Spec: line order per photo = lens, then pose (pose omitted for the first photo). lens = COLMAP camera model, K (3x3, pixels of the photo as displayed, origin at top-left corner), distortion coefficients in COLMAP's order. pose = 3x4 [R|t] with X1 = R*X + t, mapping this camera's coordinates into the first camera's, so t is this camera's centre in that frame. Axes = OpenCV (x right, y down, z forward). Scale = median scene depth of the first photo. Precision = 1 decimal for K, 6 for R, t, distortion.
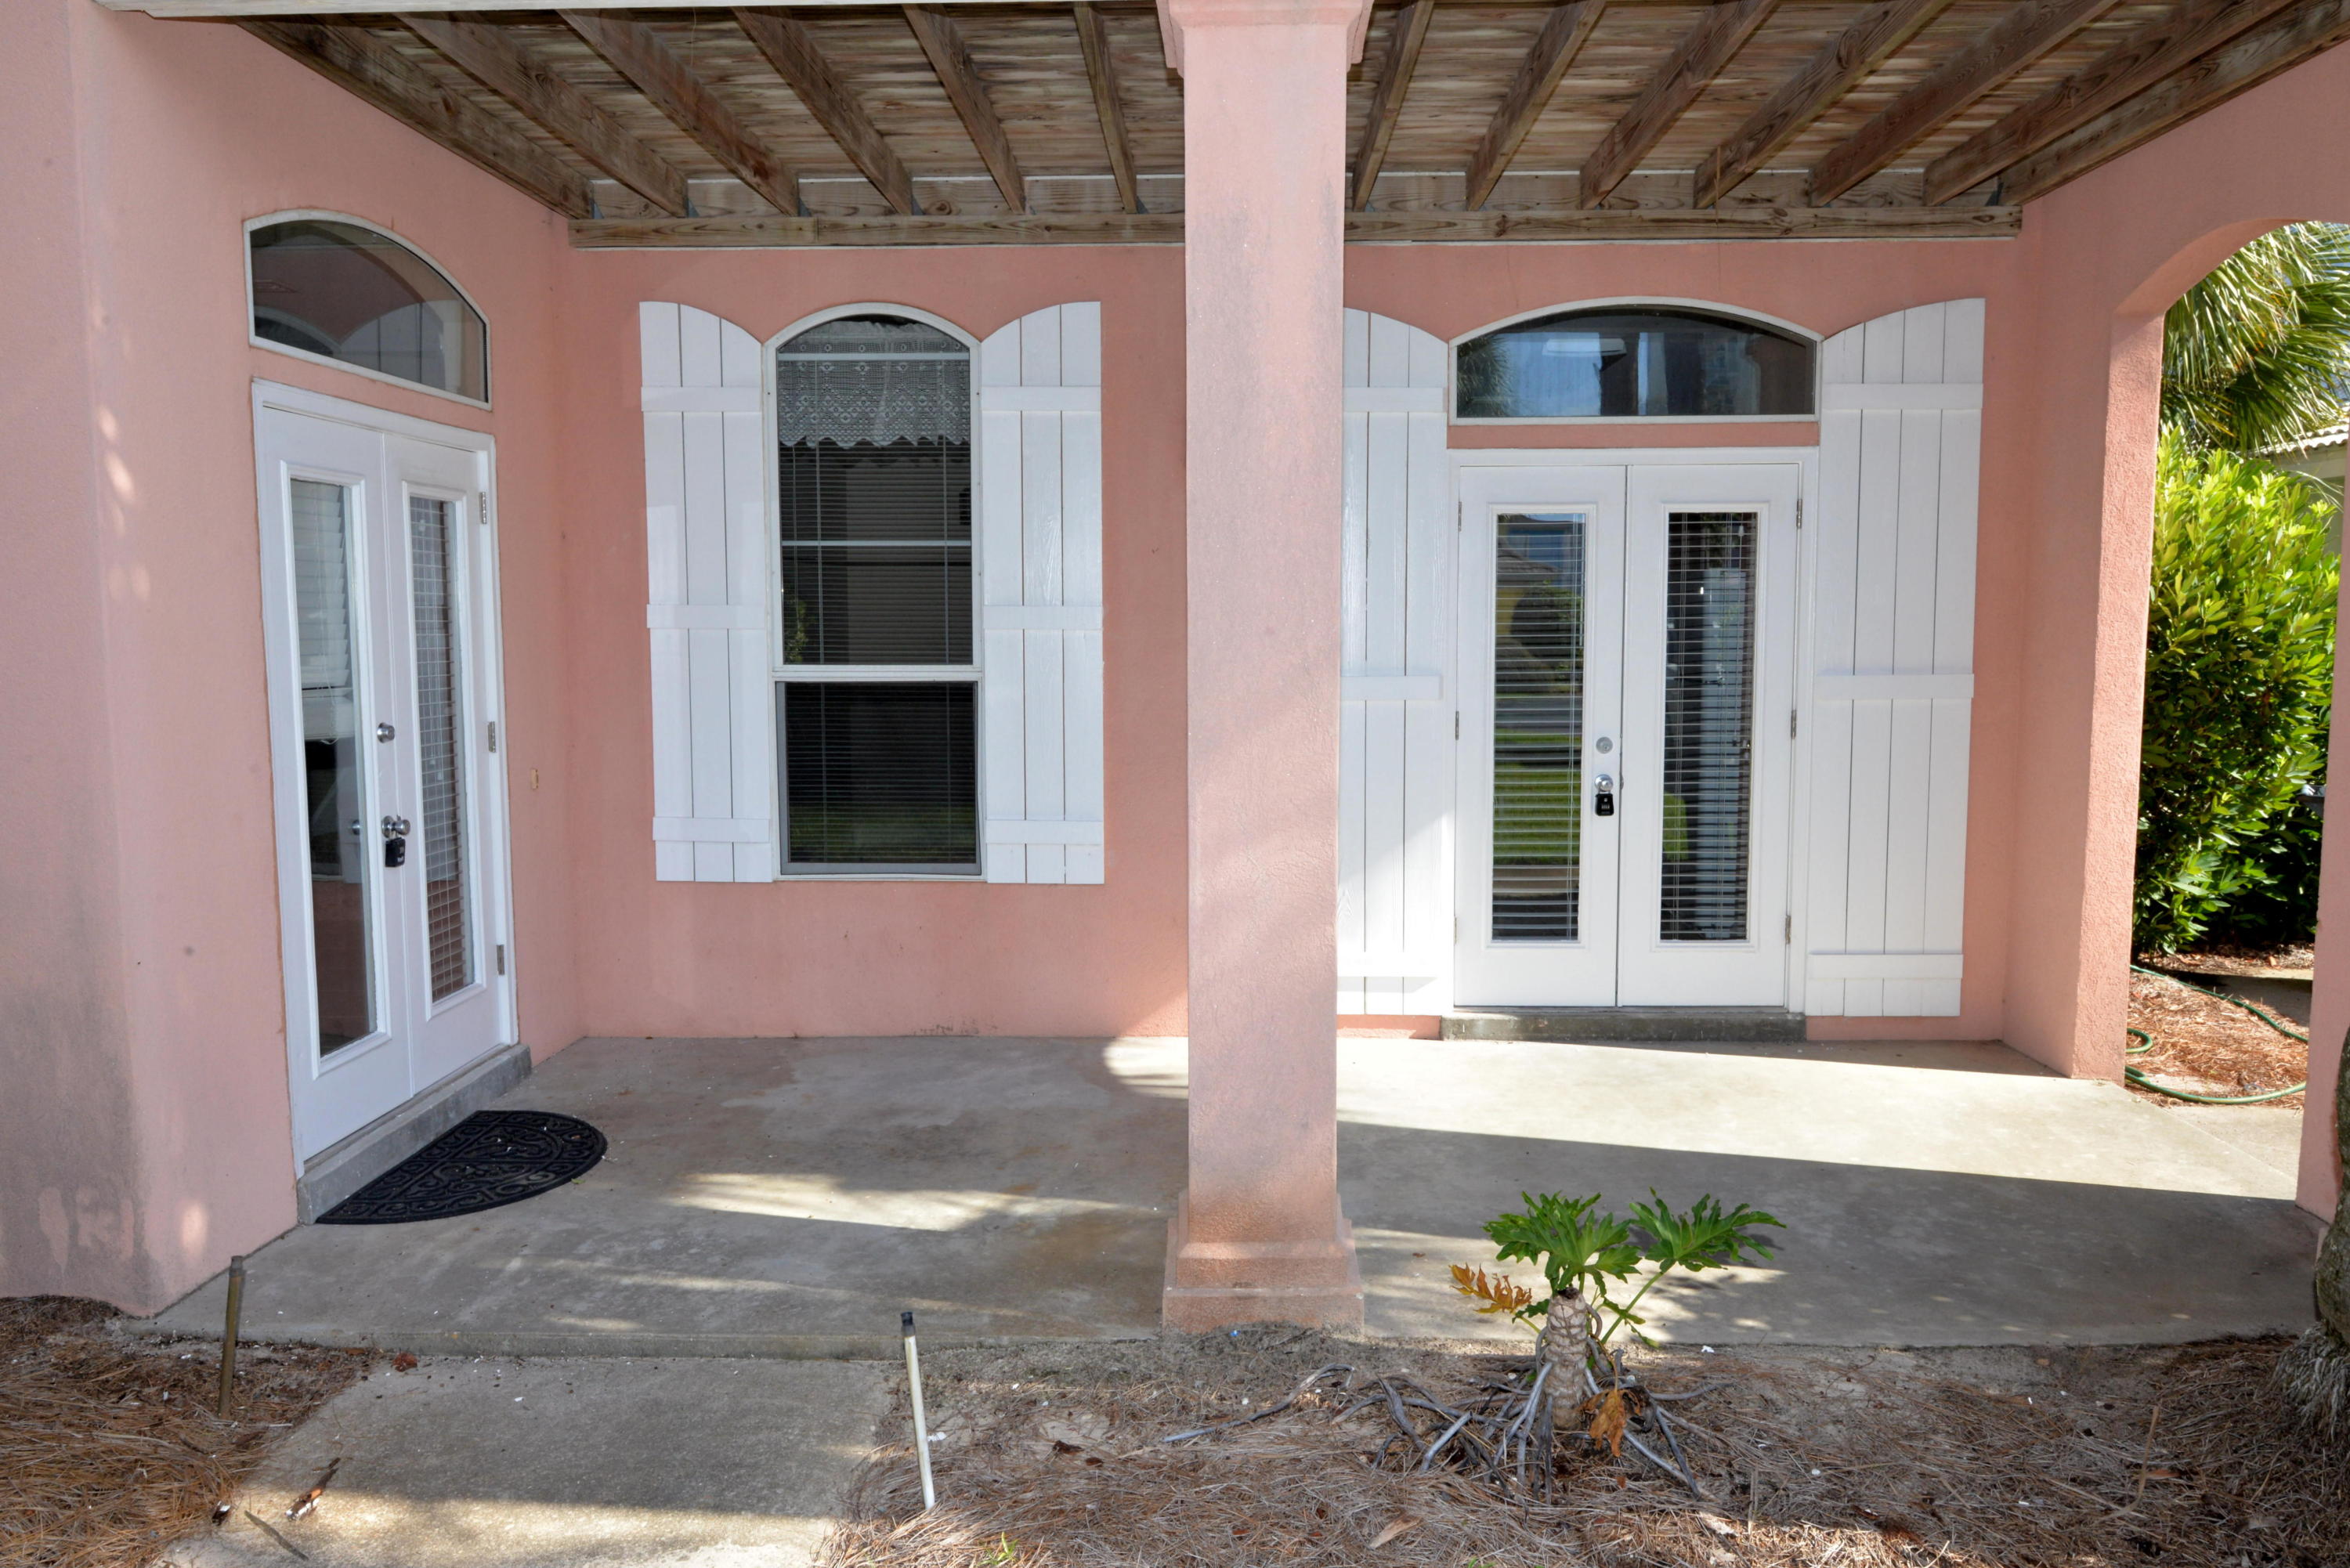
lens RADIAL K [[1598.5, 0, 1185.2], [0, 1598.5, 759.4], [0, 0, 1]] dist [0.019655, -0.002502]
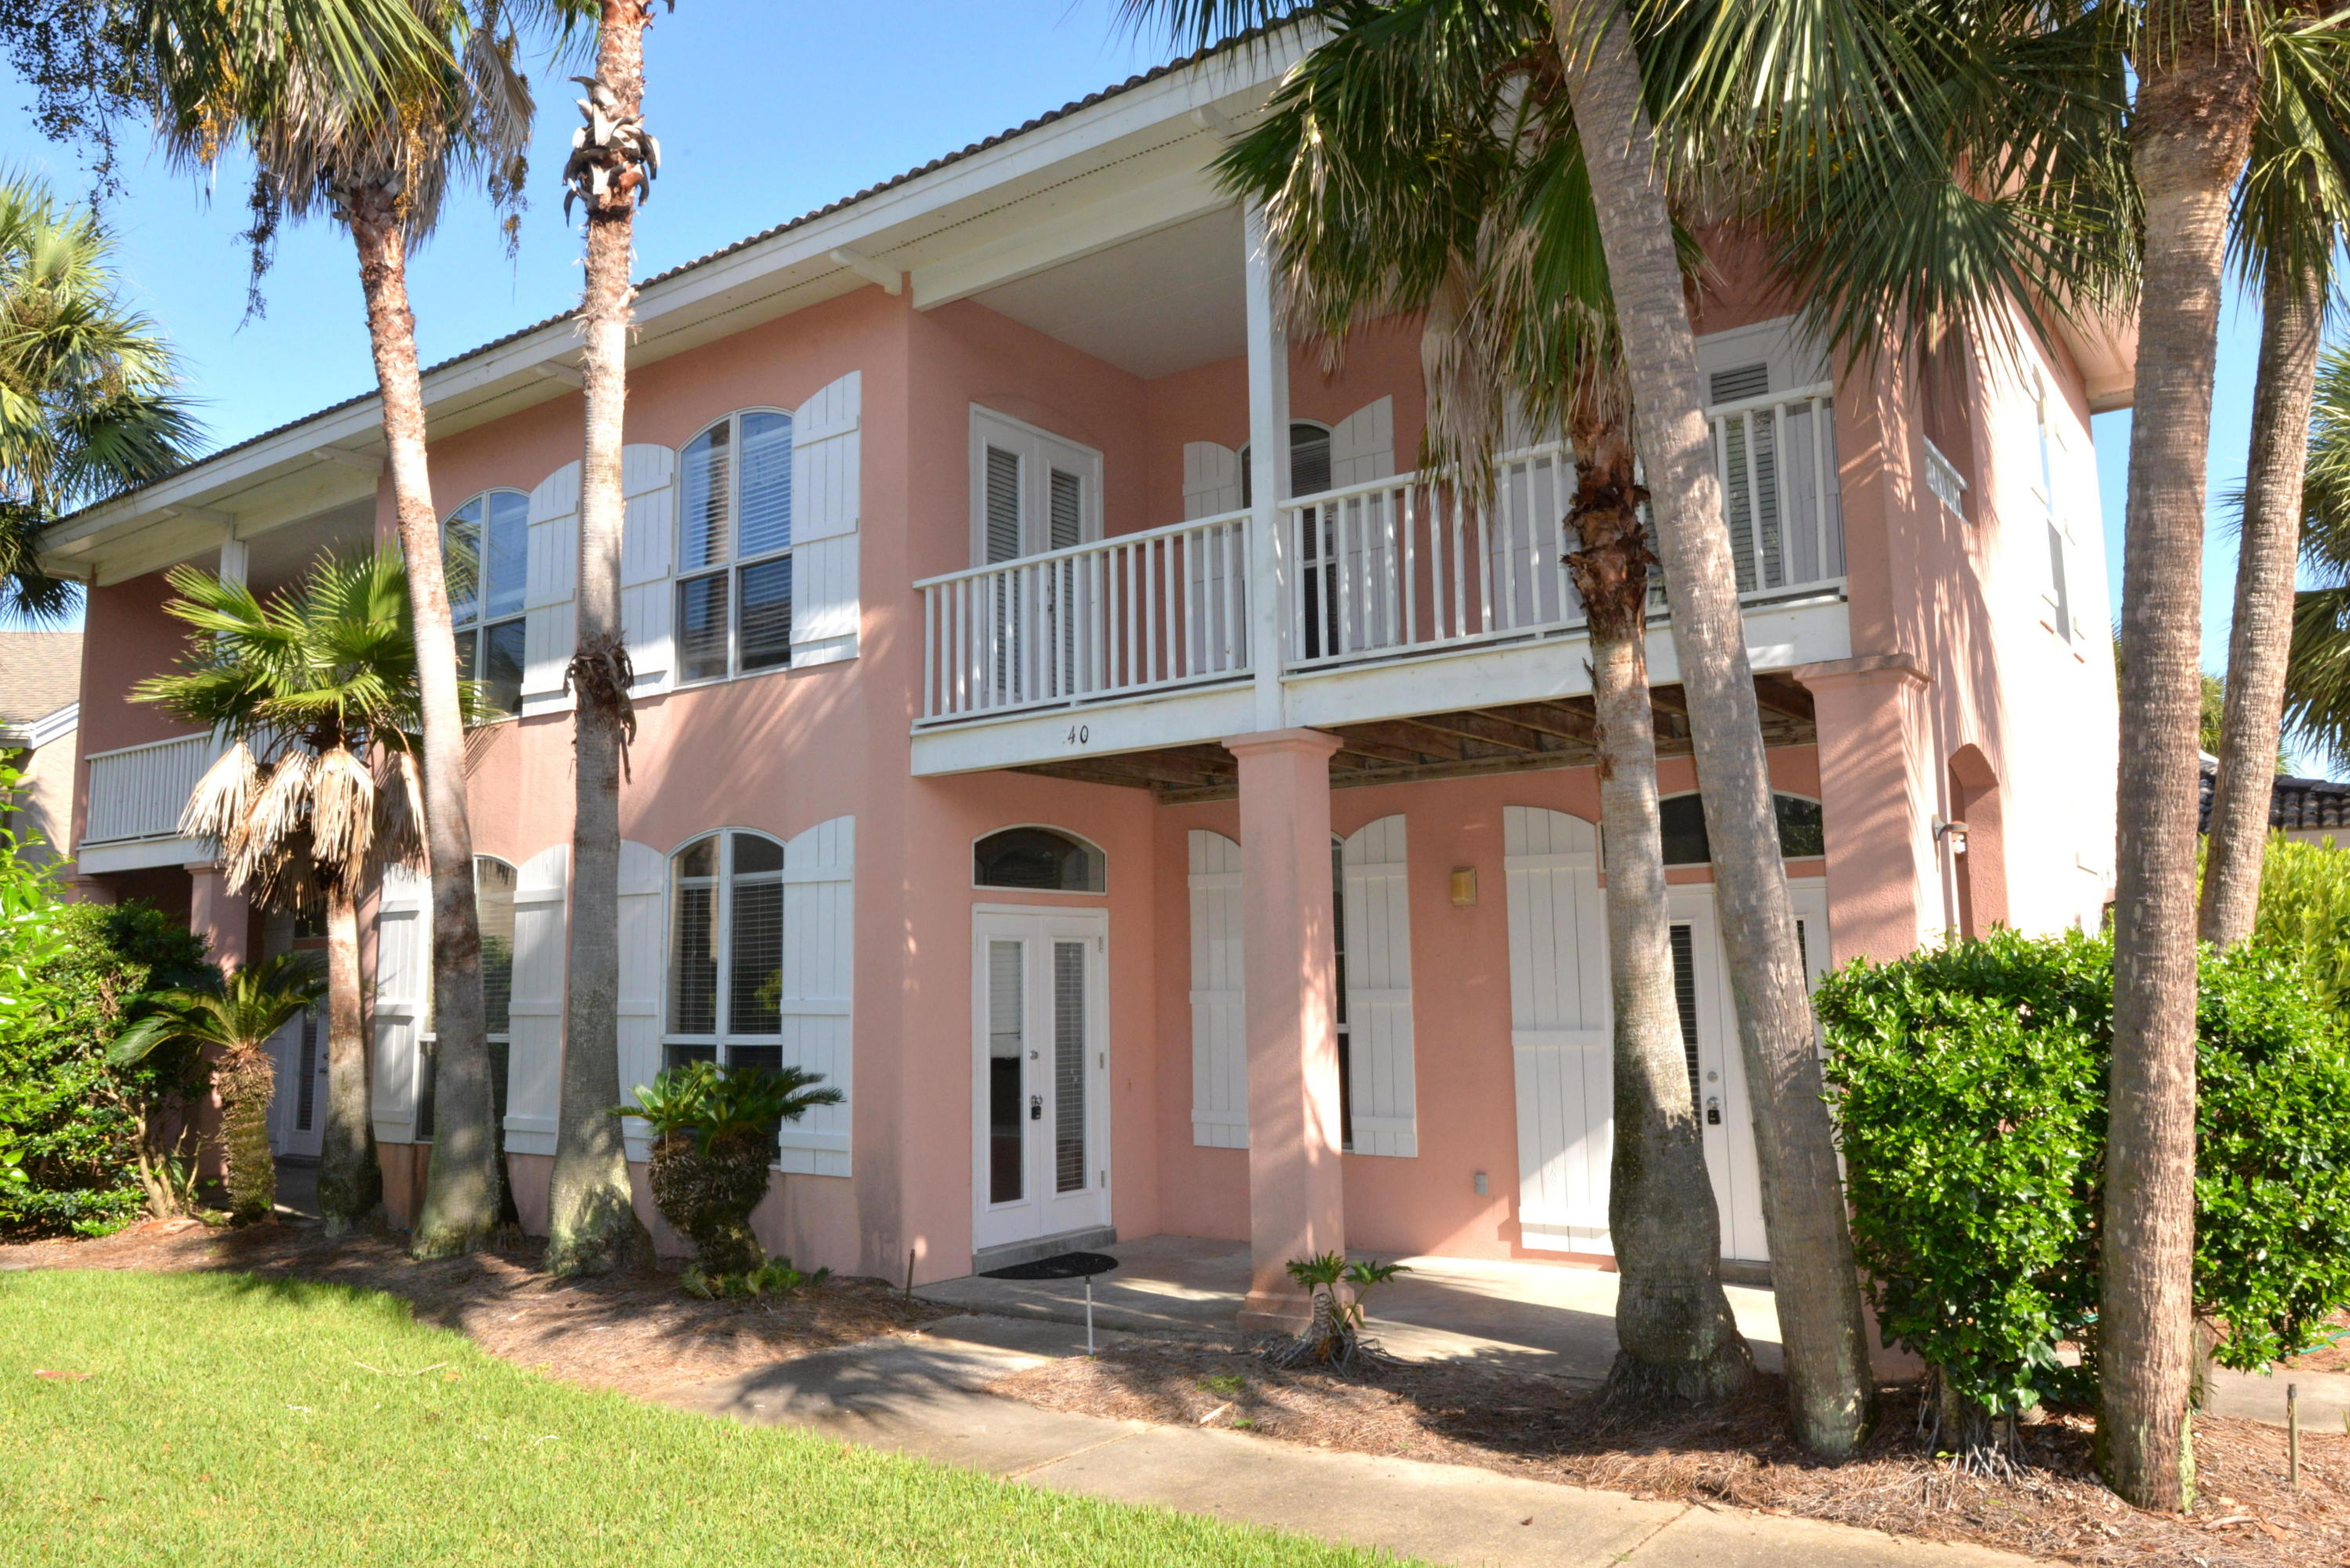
lens RADIAL K [[1598.5, 0, 1168.3], [0, 1598.5, 791.0], [0, 0, 1]] dist [0.019655, -0.002502]
pose [[0.826197, -0.082344, -0.557331, 0.729433], [-0.033599, 0.980299, -0.194643, 0.039616], [0.562379, 0.179539, 0.807153, -0.575096]]
